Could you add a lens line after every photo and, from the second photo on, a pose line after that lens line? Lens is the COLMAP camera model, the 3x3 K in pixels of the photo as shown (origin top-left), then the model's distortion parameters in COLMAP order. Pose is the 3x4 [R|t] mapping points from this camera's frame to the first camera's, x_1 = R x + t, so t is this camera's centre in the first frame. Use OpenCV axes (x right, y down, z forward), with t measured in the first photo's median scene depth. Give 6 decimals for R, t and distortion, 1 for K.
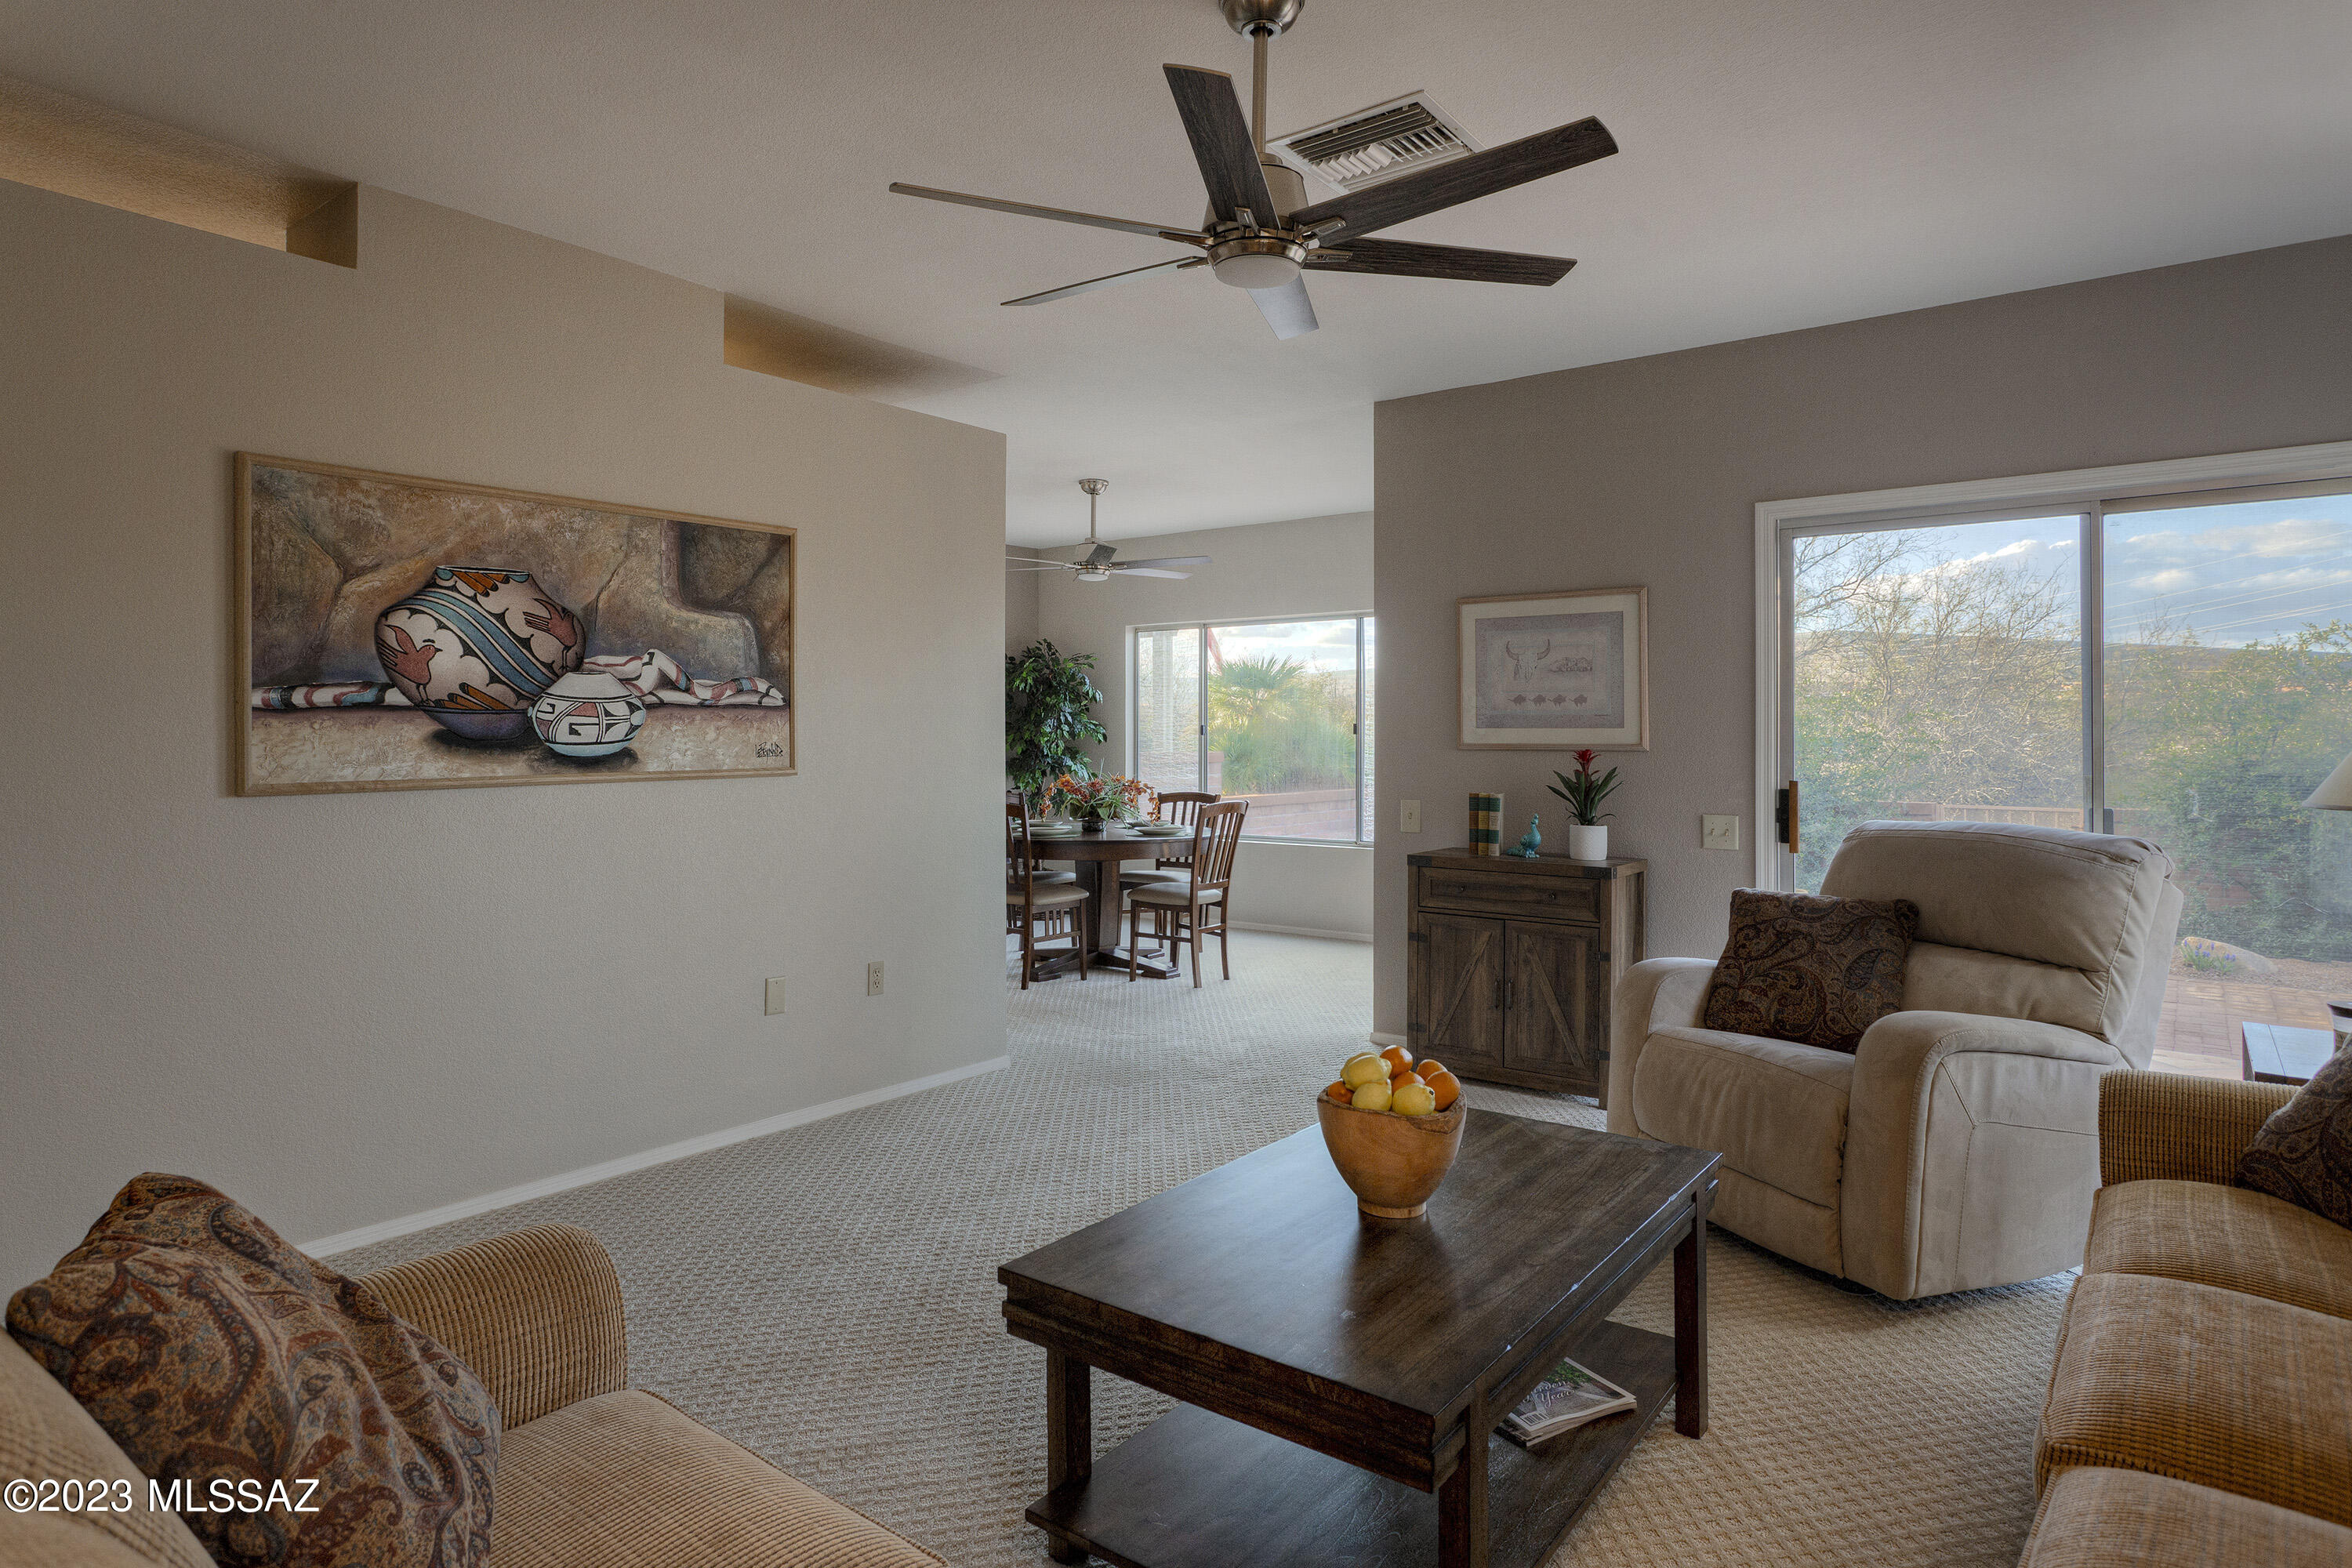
lens RADIAL K [[1321.0, 0, 1169.3], [0, 1321.0, 729.4], [0, 0, 1]] dist [-0.000065, -0.000276]
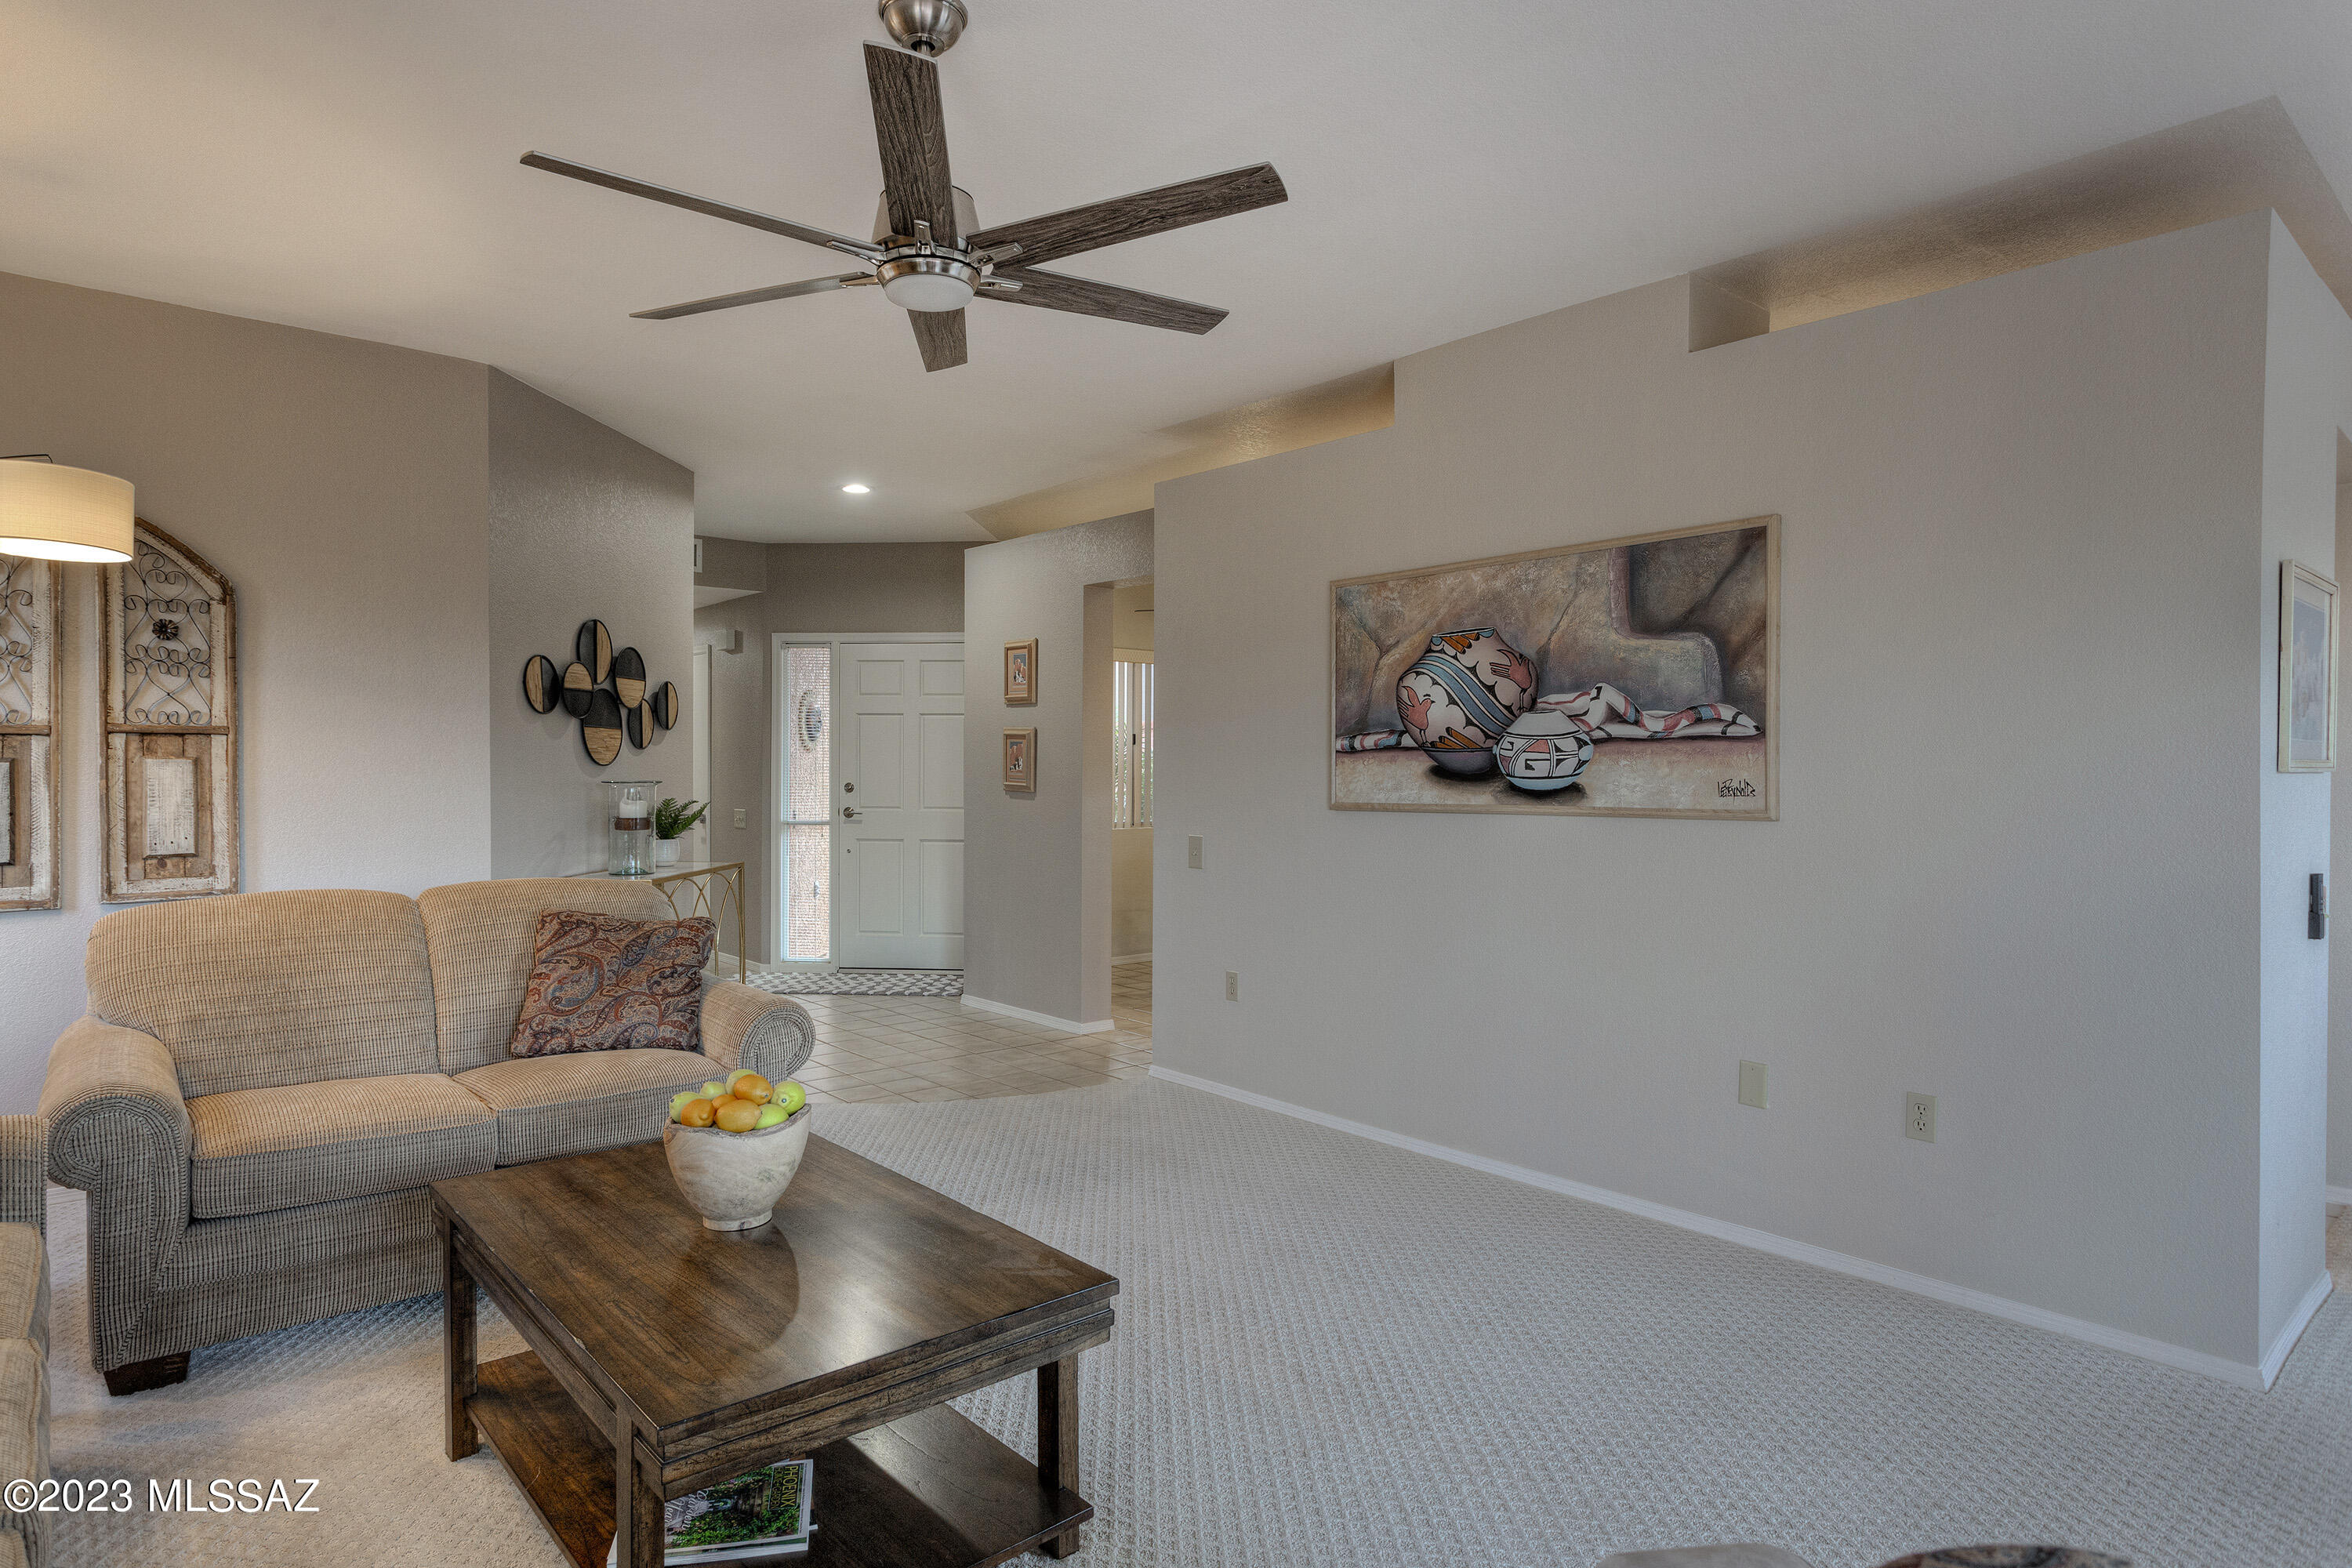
lens RADIAL K [[1321.0, 0, 1182.9], [0, 1321.0, 790.1], [0, 0, 1]] dist [-0.000065, -0.000276]
pose [[-0.188623, 0.015110, -0.981933, 0.658956], [0.000159, 0.999882, 0.015356, 0.004122], [0.982050, 0.002741, -0.188603, 0.907976]]
